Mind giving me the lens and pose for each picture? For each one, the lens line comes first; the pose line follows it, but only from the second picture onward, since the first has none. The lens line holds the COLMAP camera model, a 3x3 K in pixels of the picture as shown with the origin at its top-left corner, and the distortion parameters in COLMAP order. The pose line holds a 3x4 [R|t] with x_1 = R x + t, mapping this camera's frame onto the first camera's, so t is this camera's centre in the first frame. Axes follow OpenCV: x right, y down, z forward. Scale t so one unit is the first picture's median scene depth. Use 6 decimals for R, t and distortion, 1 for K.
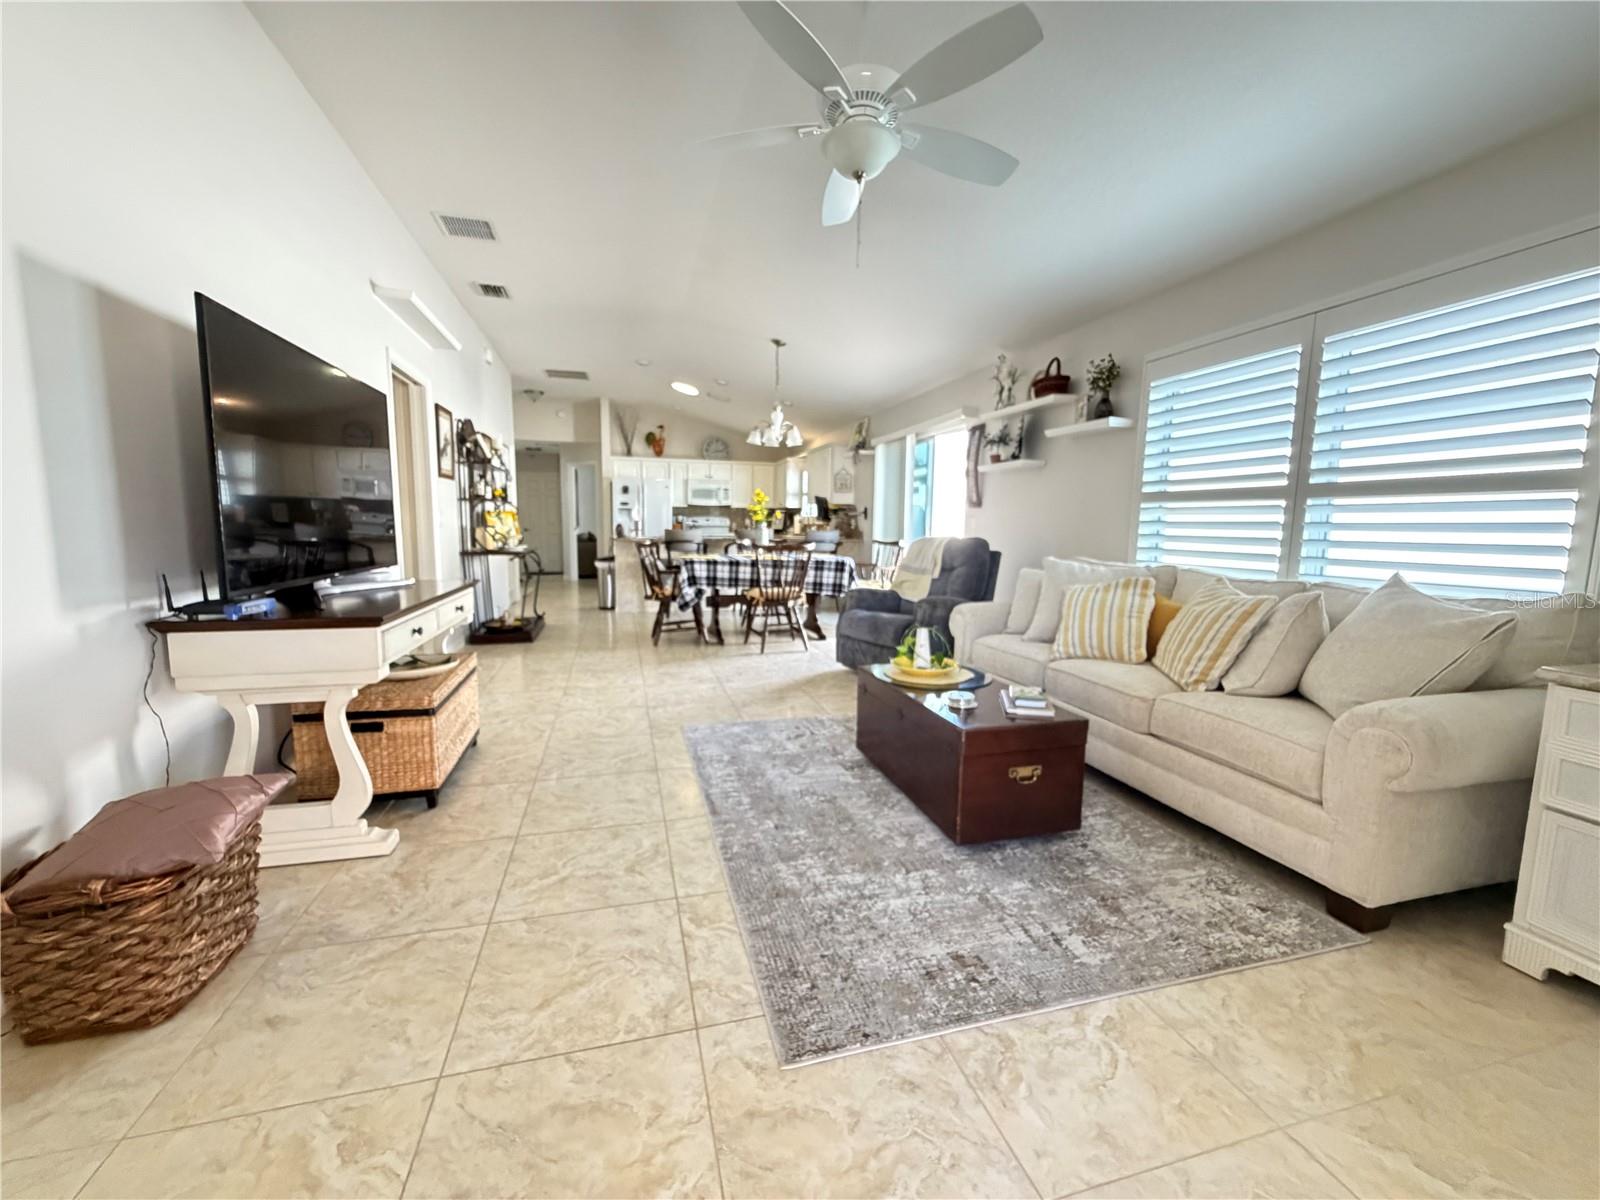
lens RADIAL K [[642.6, 0, 795.8], [0, 642.6, 599.1], [0, 0, 1]] dist [-0.000433, 0.000366]
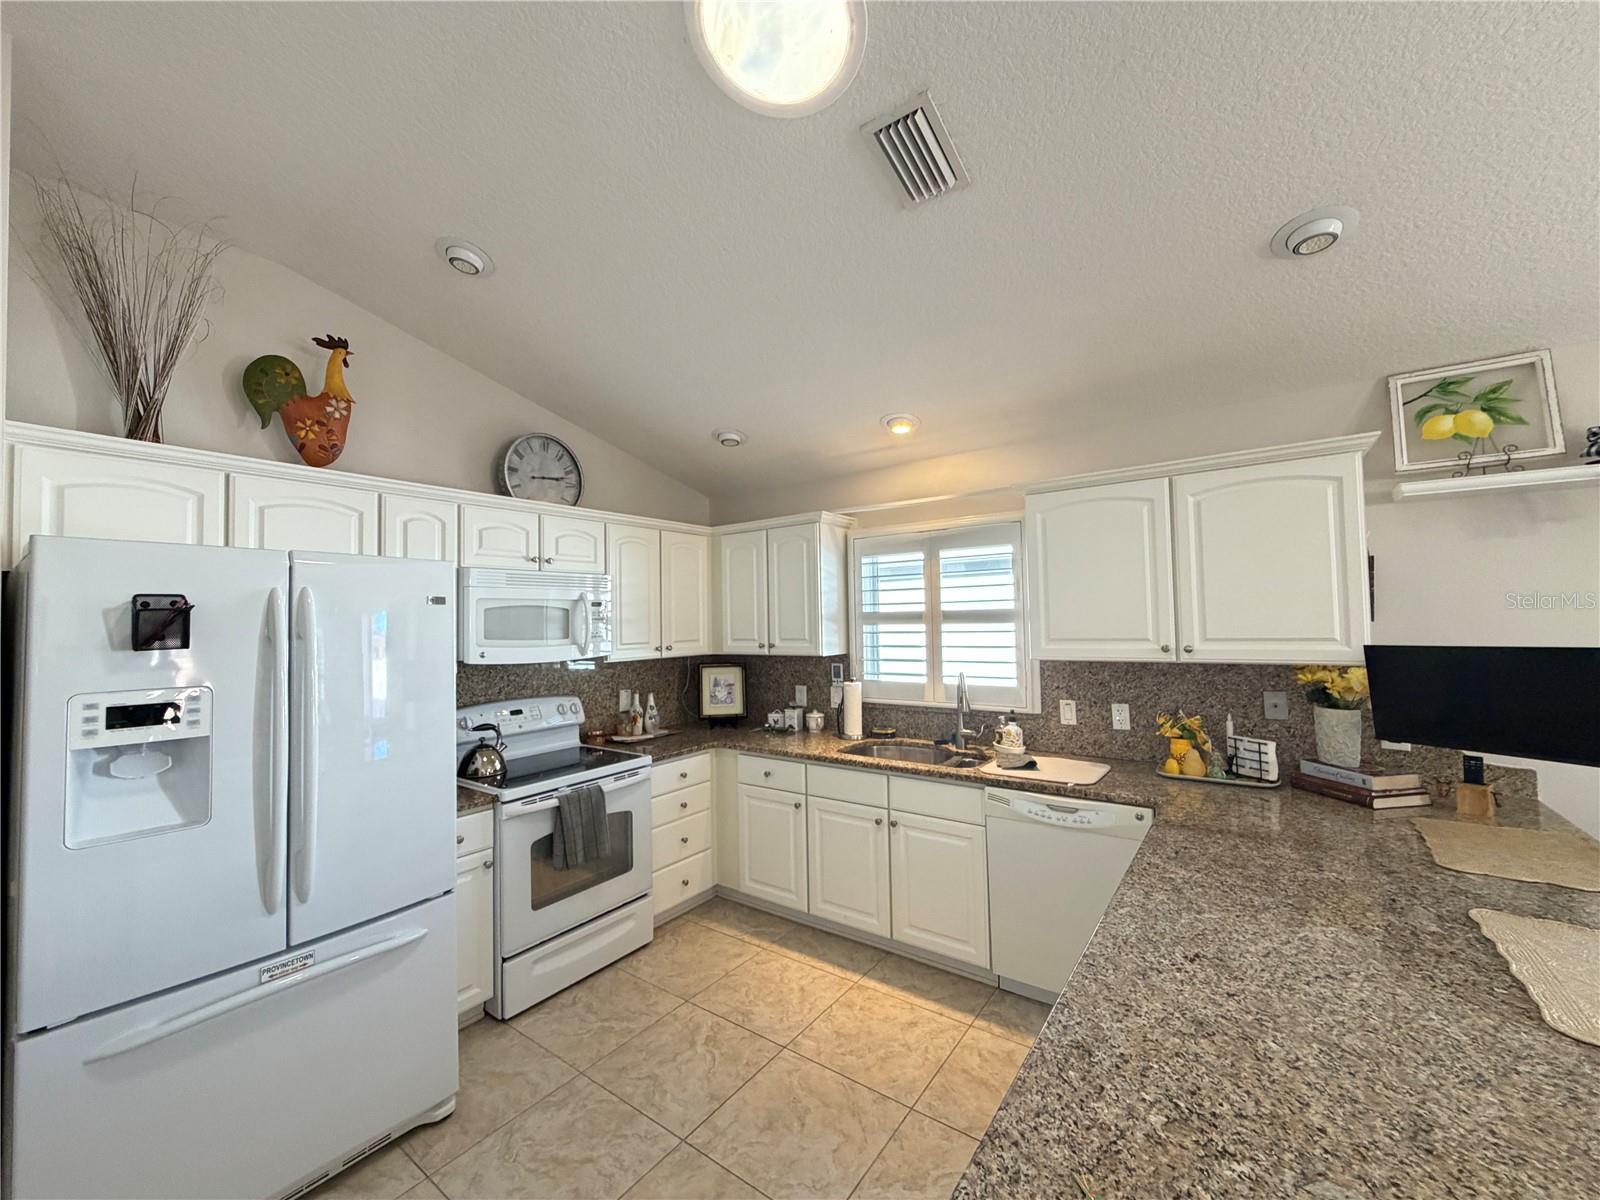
lens RADIAL K [[639.7, 0, 796.0], [0, 639.7, 598.8], [0, 0, 1]] dist [0.000197, -0.000095]
pose [[0.783435, -0.007289, 0.621431, -0.668405], [0.103846, 0.987408, -0.119337, -0.394907], [-0.612736, 0.158026, 0.774327, 2.193038]]
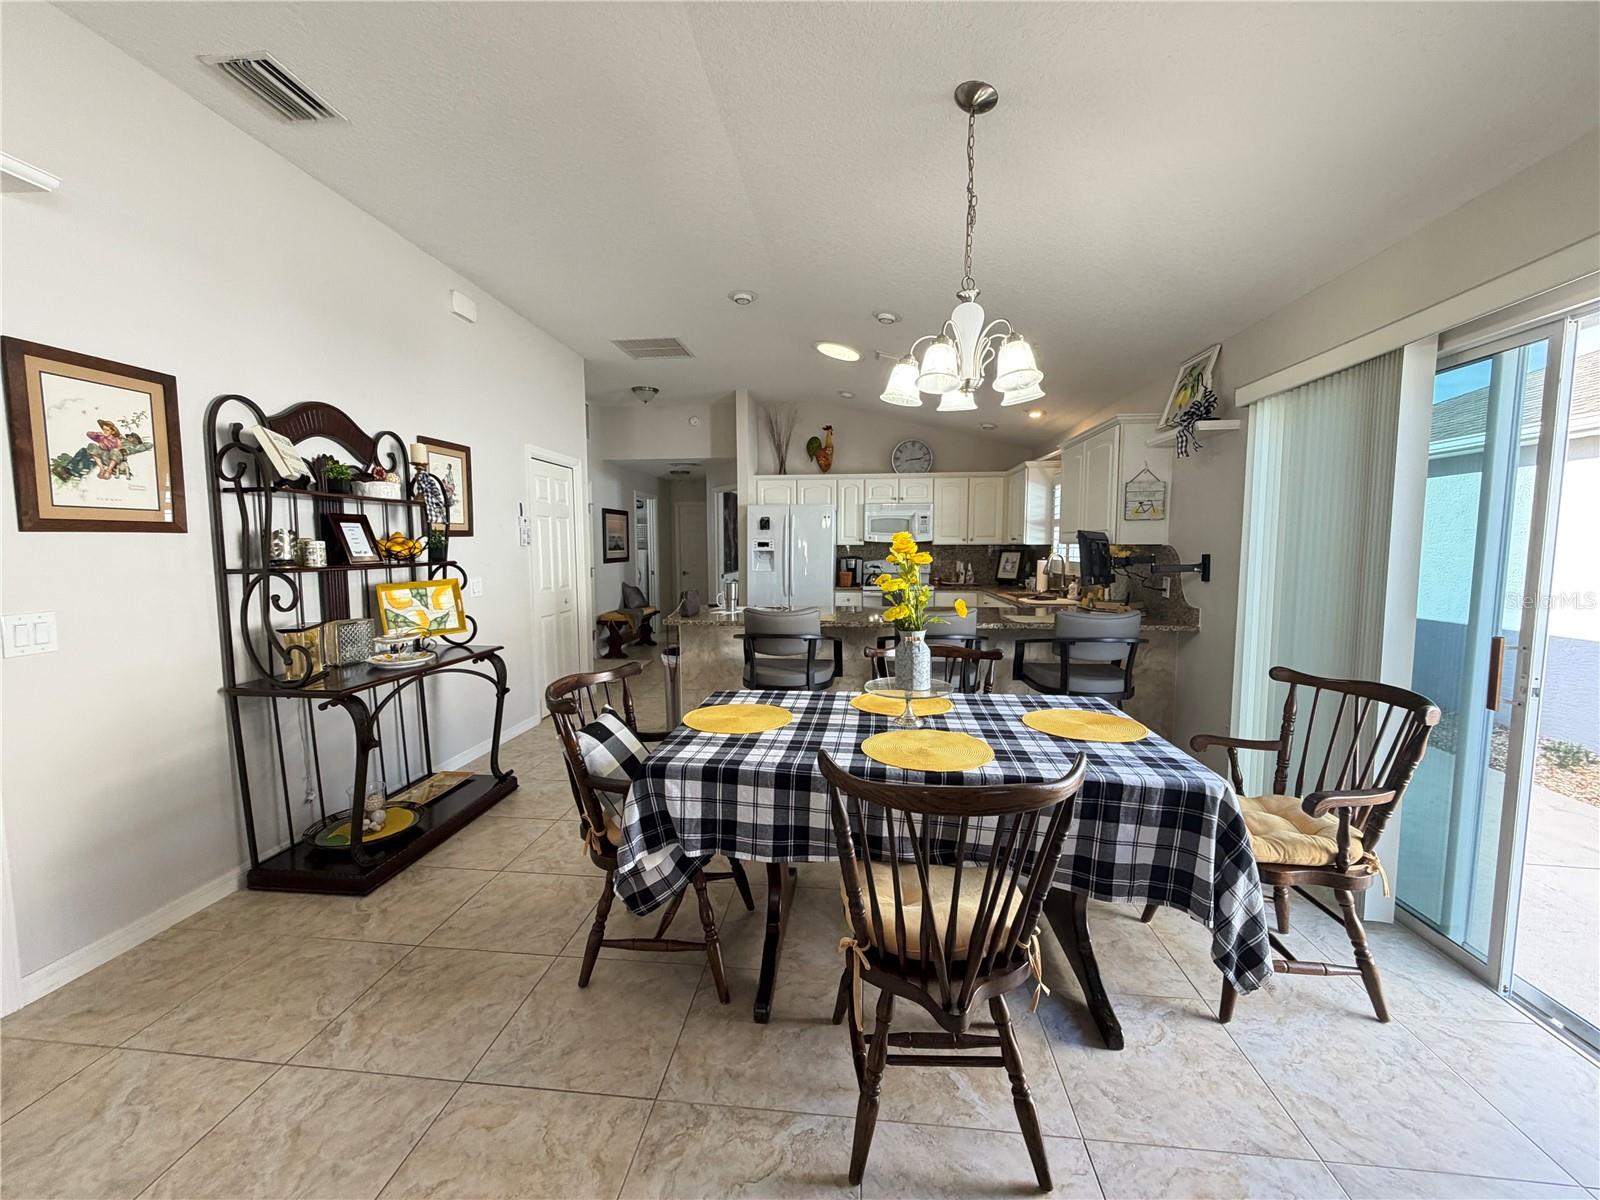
lens RADIAL K [[639.7, 0, 796.0], [0, 639.7, 598.8], [0, 0, 1]] dist [0.000197, -0.000095]
pose [[0.930222, 0.016373, -0.366632, 0.022661], [-0.029208, 0.999138, -0.029487, -0.205721], [0.365833, 0.038138, 0.929899, 1.112207]]
